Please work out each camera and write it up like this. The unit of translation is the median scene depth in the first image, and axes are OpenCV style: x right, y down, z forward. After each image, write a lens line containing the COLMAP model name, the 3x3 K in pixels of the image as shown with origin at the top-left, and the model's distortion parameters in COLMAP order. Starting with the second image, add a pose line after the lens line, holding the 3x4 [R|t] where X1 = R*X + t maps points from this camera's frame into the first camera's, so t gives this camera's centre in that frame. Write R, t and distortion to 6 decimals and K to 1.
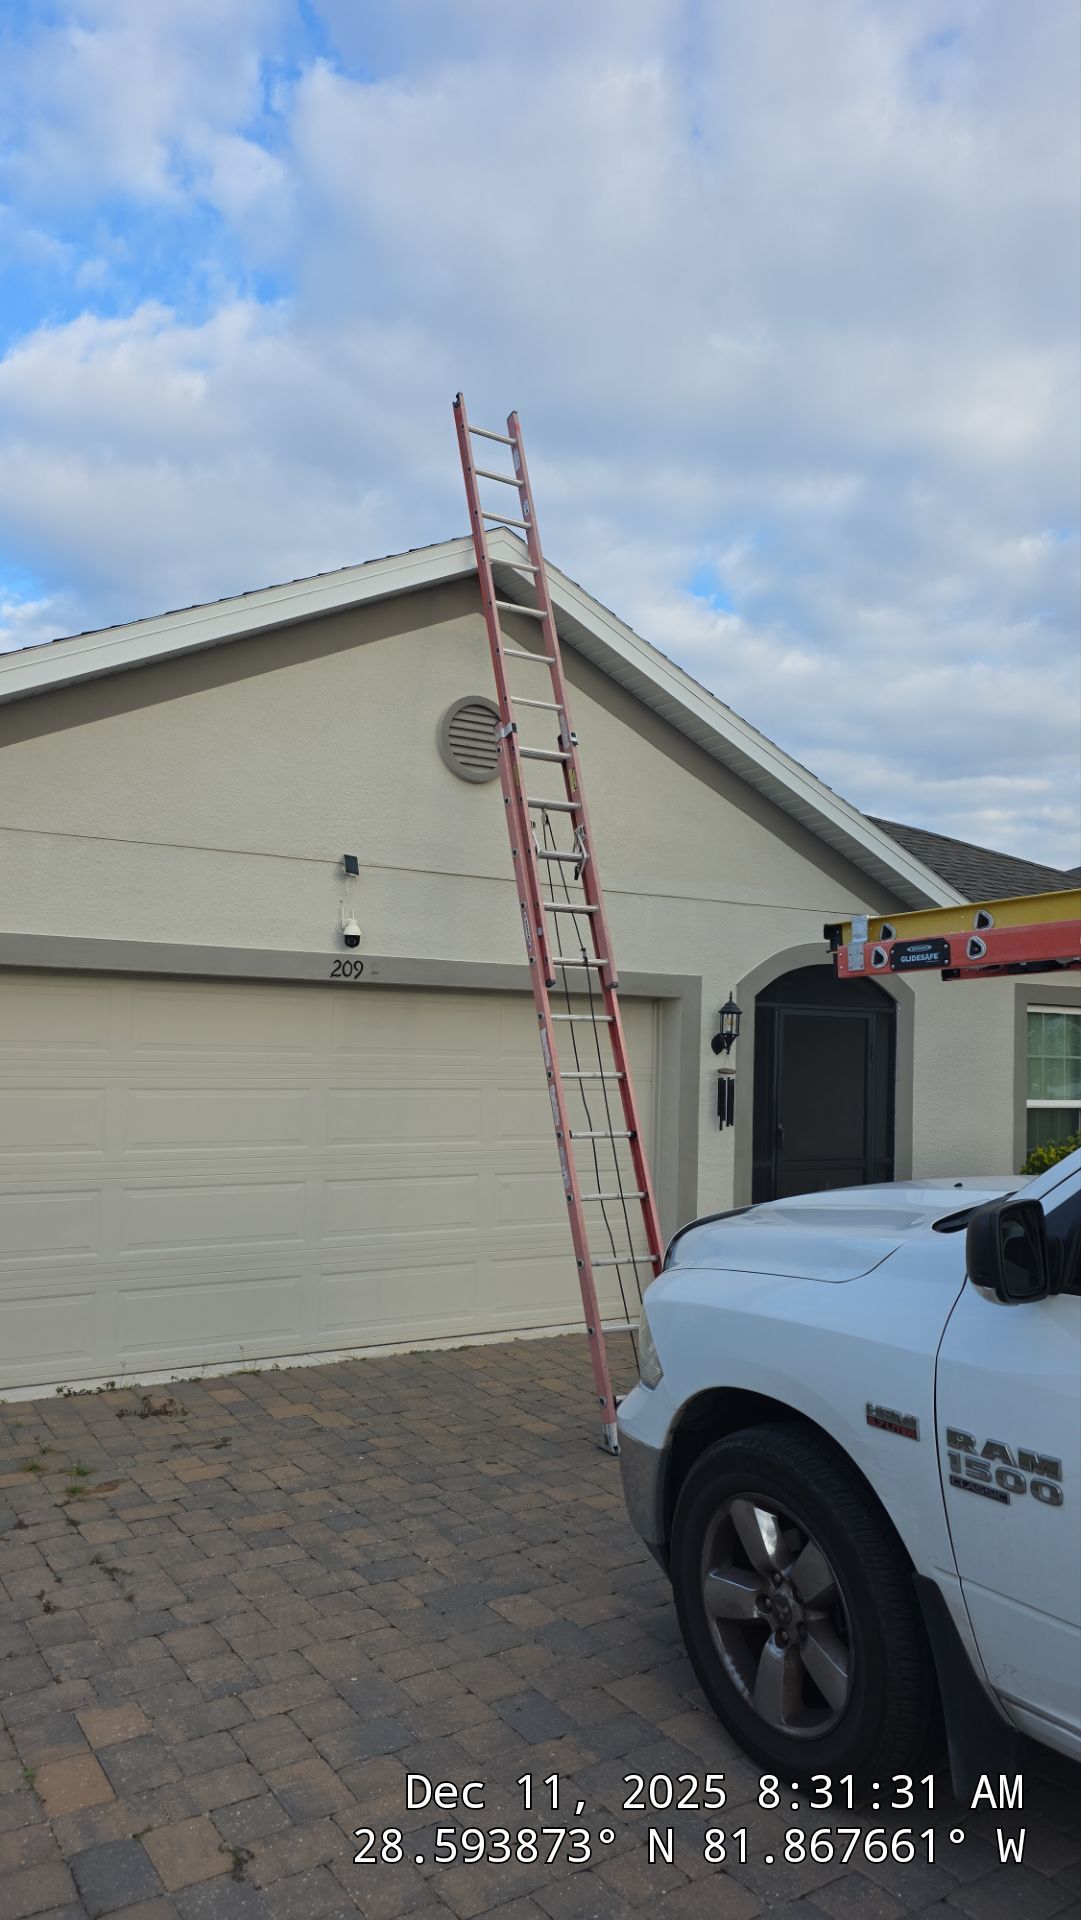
lens RADIAL K [[1329.3, 0, 559.9], [0, 1329.3, 940.1], [0, 0, 1]] dist [0.061793, -0.073743]
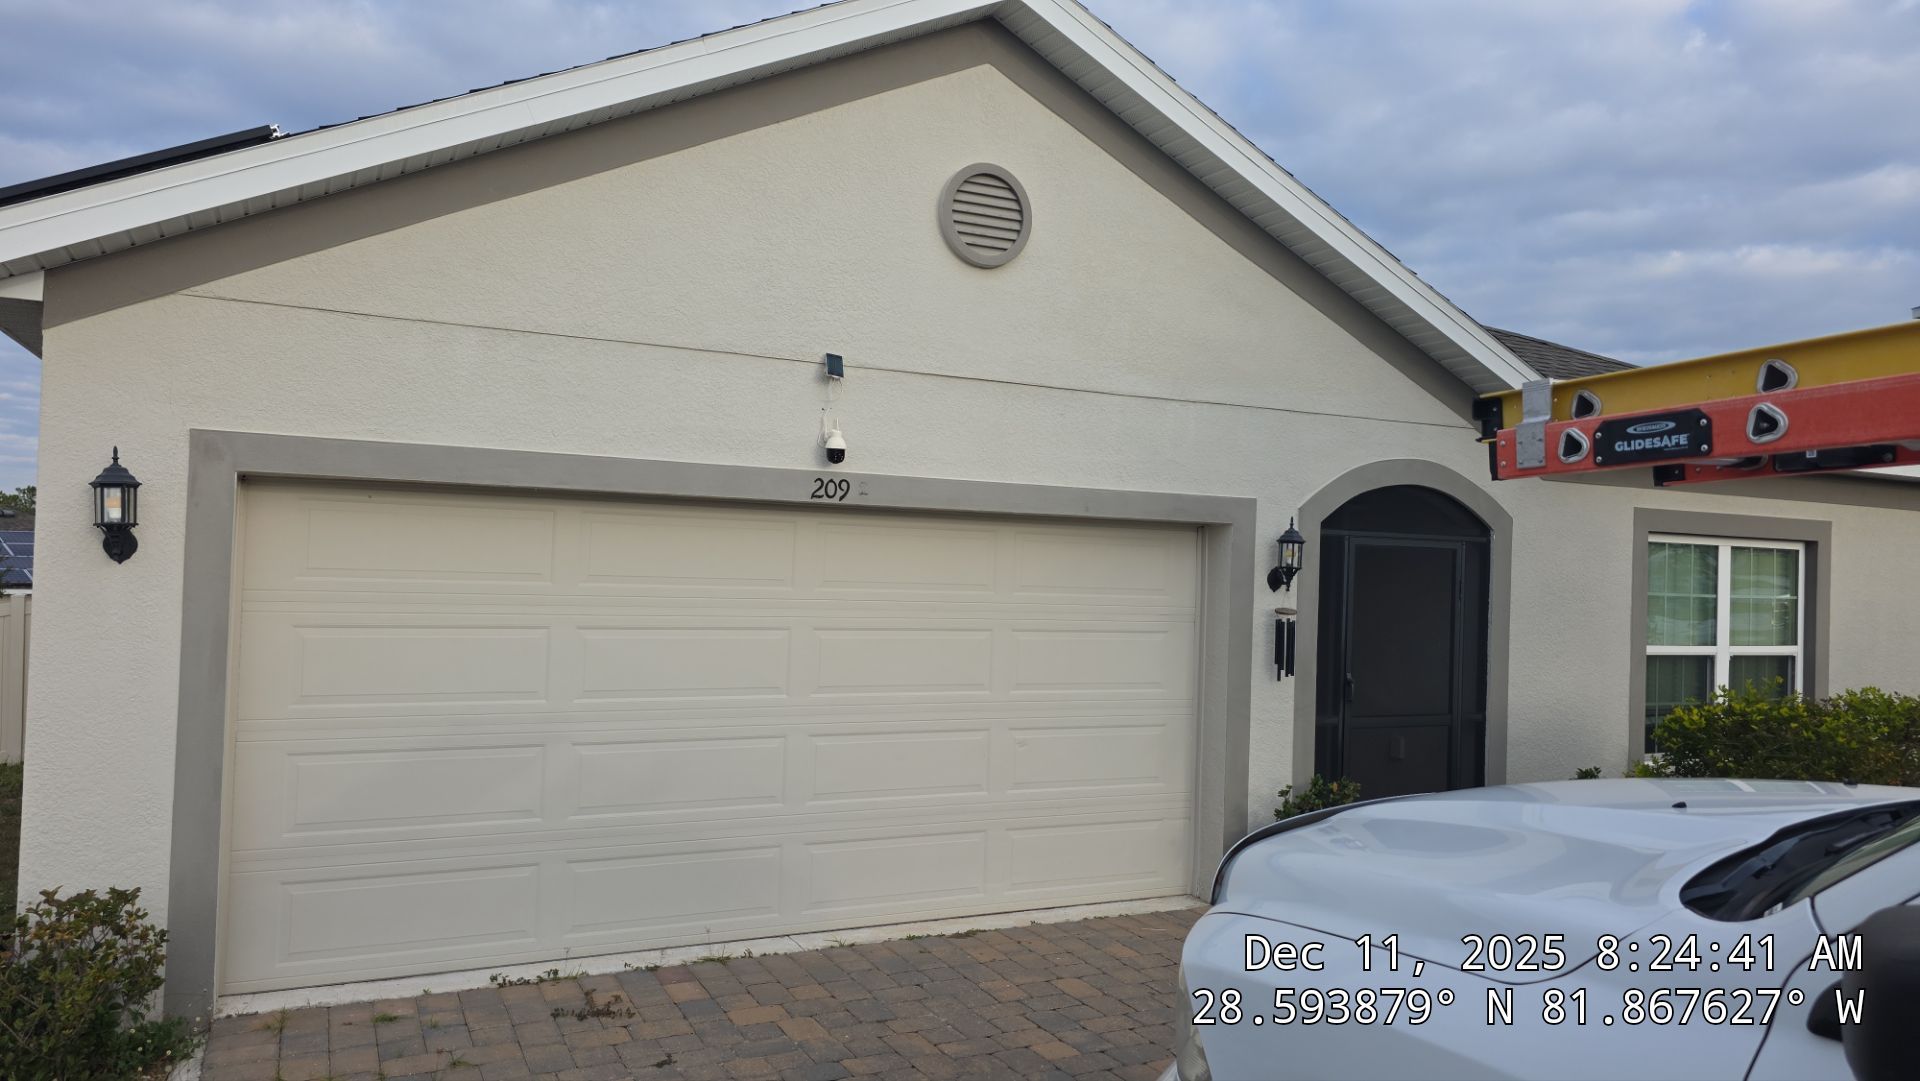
lens RADIAL K [[1329.3, 0, 960.0], [0, 1329.3, 540.5], [0, 0, 1]] dist [0.061793, -0.073743]
pose [[0.994319, 0.001855, -0.106428, 0.011993], [0.003657, 0.998663, 0.051567, 0.011217], [0.106381, -0.051663, 0.992982, 0.168756]]
